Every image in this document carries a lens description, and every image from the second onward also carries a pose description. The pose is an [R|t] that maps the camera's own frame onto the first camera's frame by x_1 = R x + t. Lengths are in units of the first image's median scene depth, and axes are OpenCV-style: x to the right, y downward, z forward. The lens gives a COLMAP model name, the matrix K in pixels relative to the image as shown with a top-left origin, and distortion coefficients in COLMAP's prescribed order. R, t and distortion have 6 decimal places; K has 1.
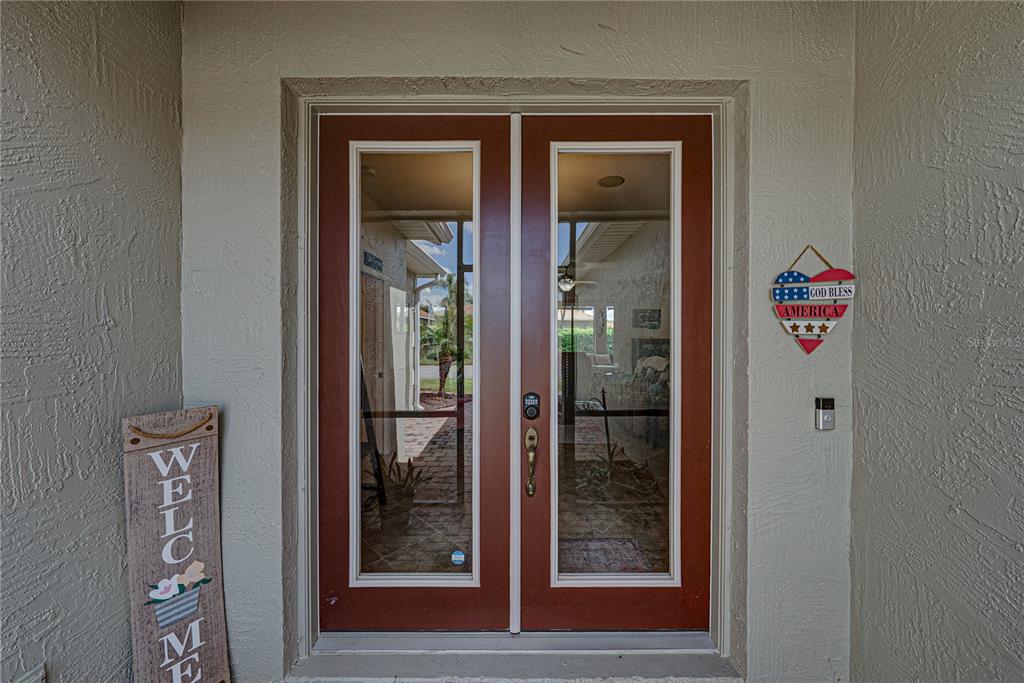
lens RADIAL K [[355.1, 0, 512.4], [0, 355.1, 341.3], [0, 0, 1]] dist [-0.003503, 0.000768]
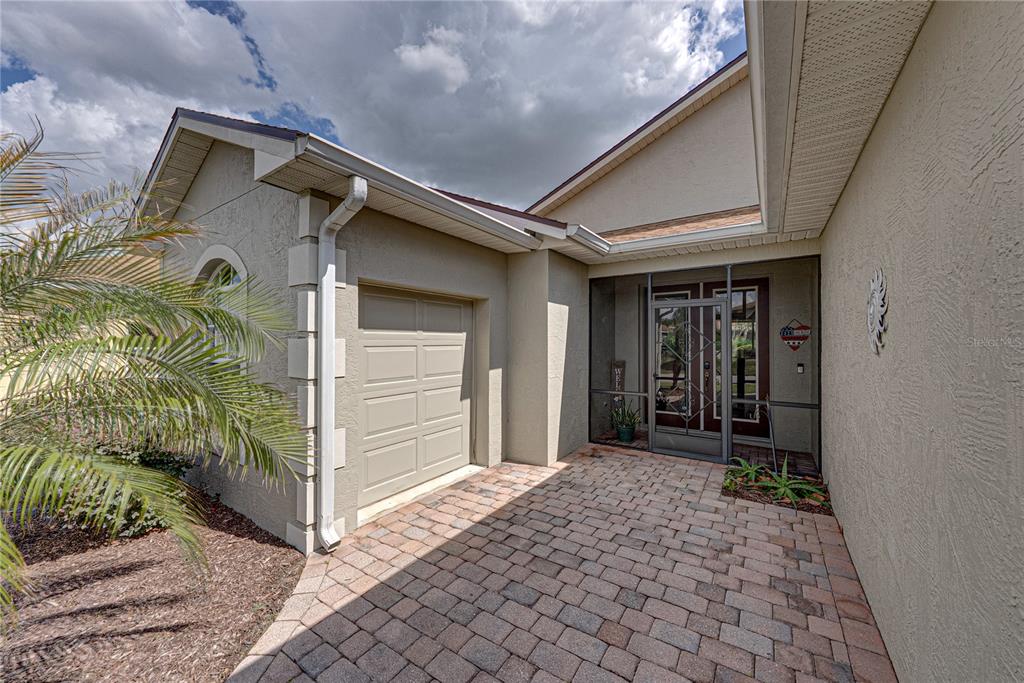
lens RADIAL K [[374.3, 0, 512.8], [0, 374.3, 339.3], [0, 0, 1]] dist [0.000058, 0.000002]
pose [[0.823673, -0.007912, -0.567010, 0.648673], [-0.000067, 0.999901, -0.014050, -0.023092], [0.567065, 0.011610, 0.823591, -3.533143]]
